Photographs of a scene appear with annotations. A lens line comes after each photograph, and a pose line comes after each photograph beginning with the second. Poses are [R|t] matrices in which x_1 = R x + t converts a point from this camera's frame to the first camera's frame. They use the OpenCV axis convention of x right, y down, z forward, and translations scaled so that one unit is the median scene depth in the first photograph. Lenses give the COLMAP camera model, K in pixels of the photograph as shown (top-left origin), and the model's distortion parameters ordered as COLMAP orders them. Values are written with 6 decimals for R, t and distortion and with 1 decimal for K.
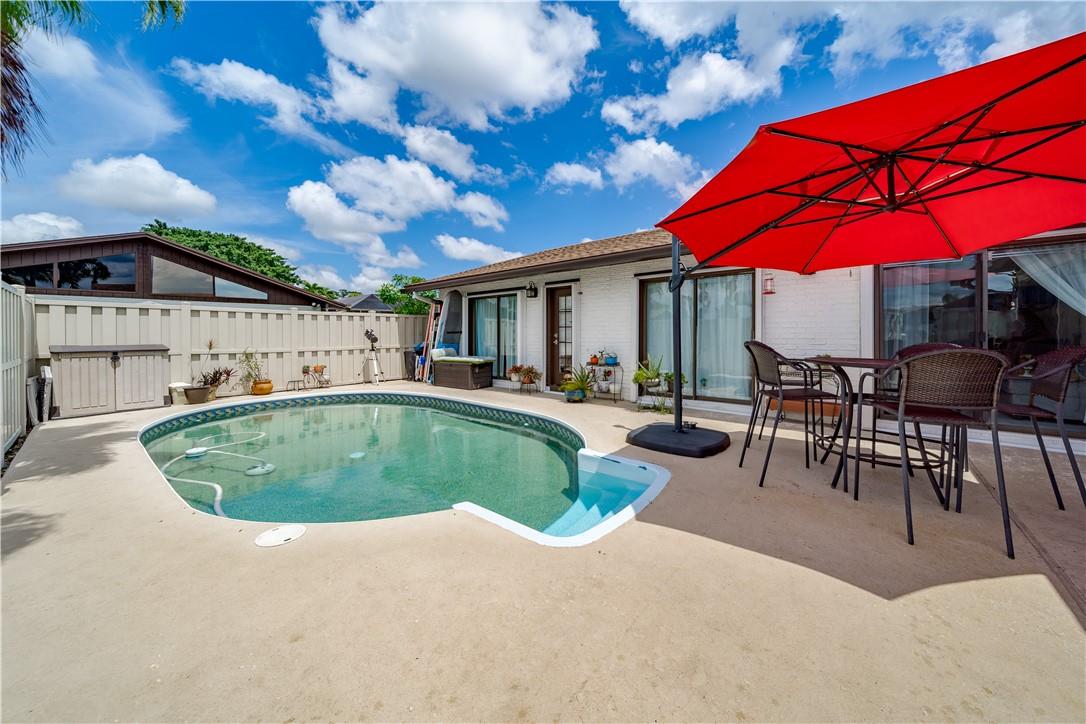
lens RADIAL K [[377.1, 0, 547.9], [0, 377.1, 343.1], [0, 0, 1]] dist [-0.000322, -0.000133]
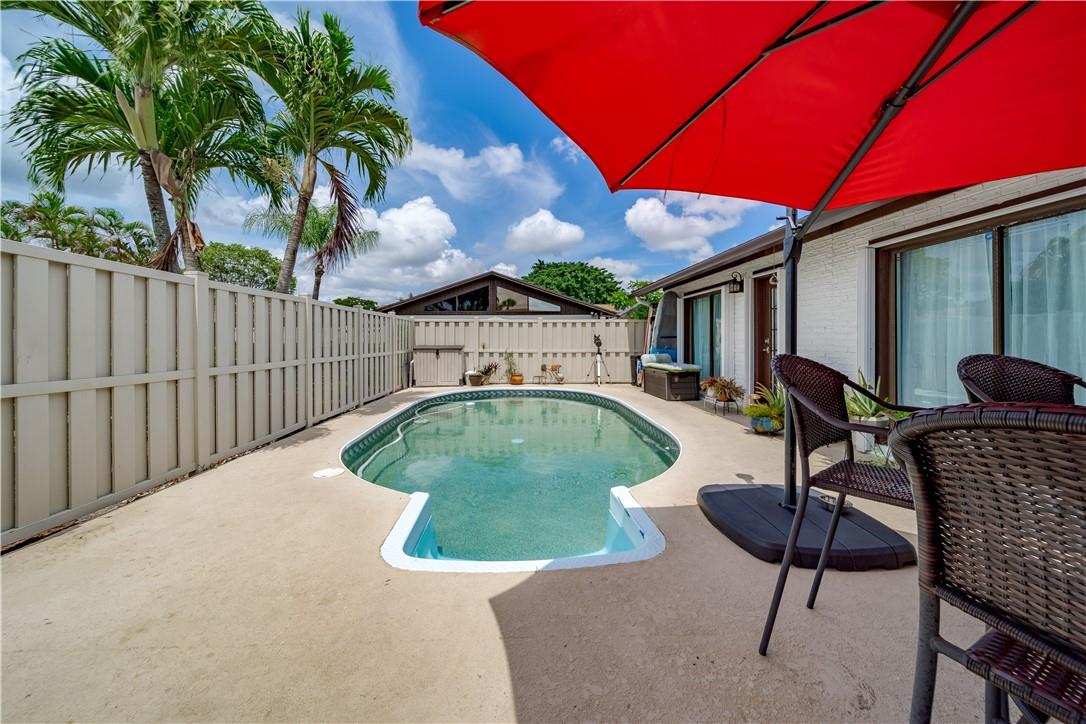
lens RADIAL K [[379.1, 0, 540.2], [0, 379.1, 338.8], [0, 0, 1]] dist [-0.001490, -0.000223]
pose [[0.664552, 0.002123, -0.747239, 0.255533], [-0.019363, 0.999709, -0.014380, -0.005142], [0.746991, 0.024025, 0.664400, 0.158123]]
